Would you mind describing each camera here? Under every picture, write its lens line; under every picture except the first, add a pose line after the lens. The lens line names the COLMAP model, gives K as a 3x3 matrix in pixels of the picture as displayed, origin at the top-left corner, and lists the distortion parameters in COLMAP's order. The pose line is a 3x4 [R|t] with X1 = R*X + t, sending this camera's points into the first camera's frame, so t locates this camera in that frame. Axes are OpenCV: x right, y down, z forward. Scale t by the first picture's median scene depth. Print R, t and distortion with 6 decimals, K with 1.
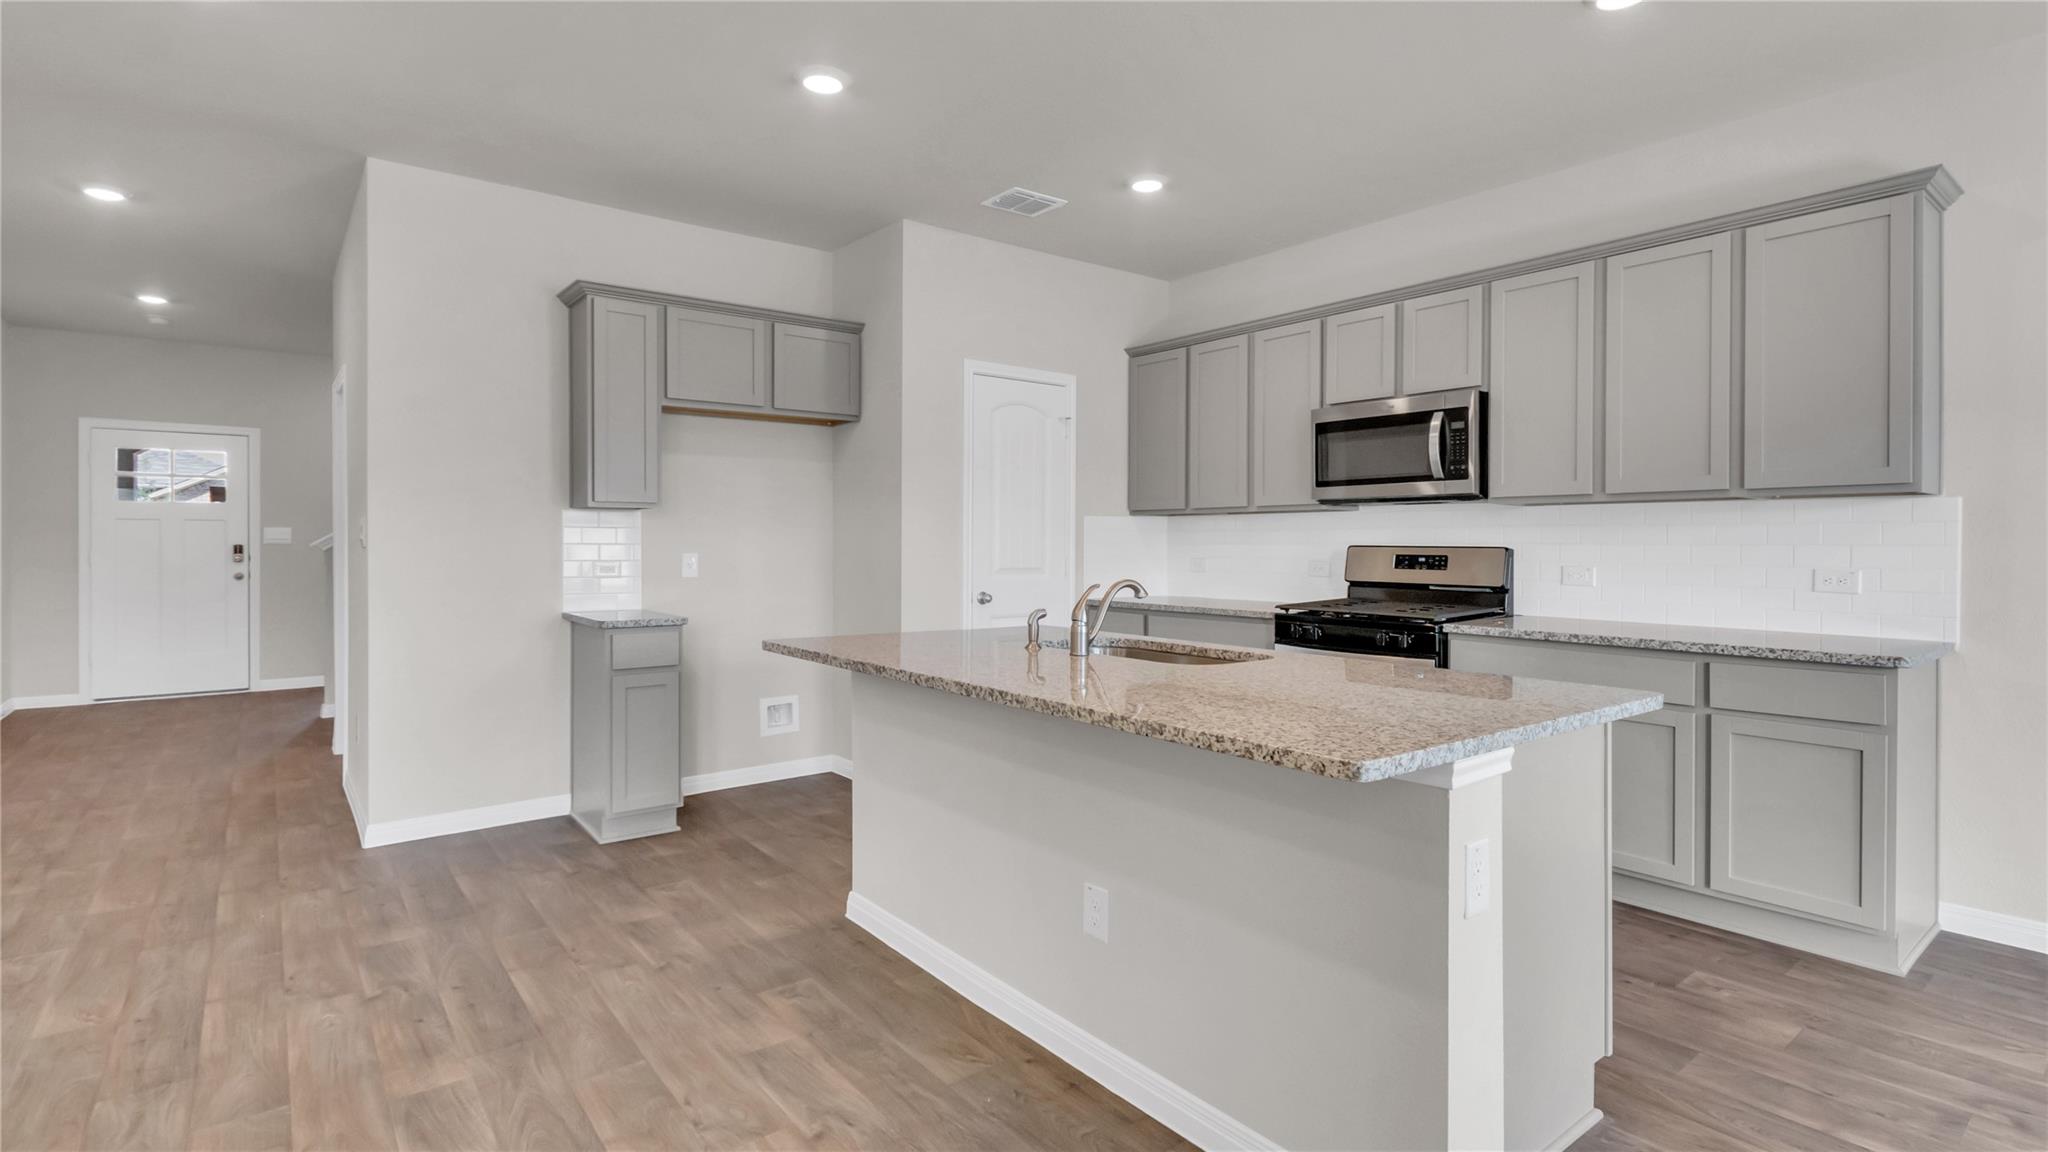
lens RADIAL K [[966.2, 0, 1058.0], [0, 966.2, 549.5], [0, 0, 1]] dist [-0.001756, -0.000549]
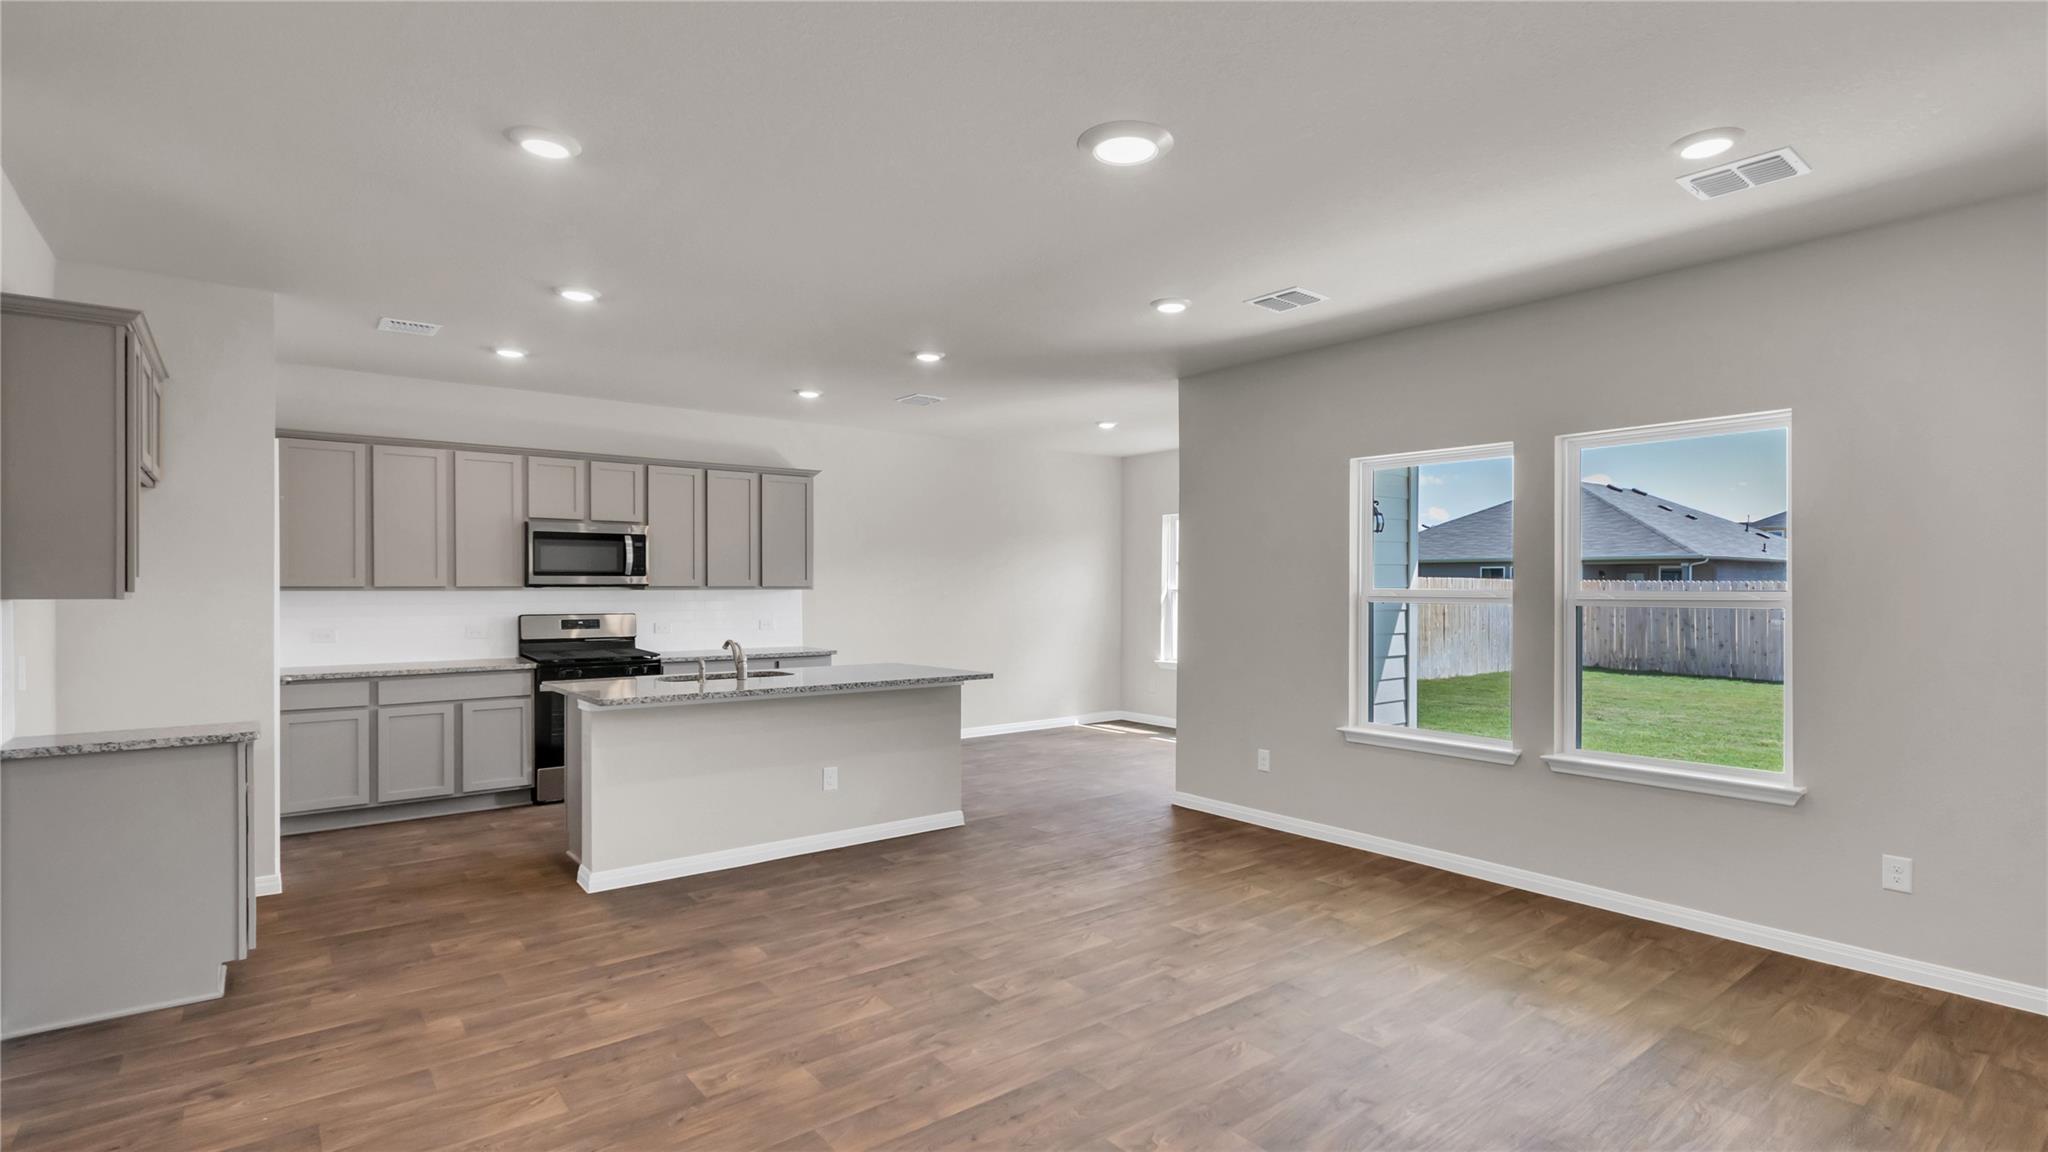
lens RADIAL K [[980.7, 0, 1018.2], [0, 980.7, 584.0], [0, 0, 1]] dist [-0.000071, -0.000361]
pose [[0.026815, -0.004506, 0.999630, -1.516439], [0.005603, 0.999975, 0.004357, -0.070085], [-0.999625, 0.005485, 0.026840, 0.308684]]
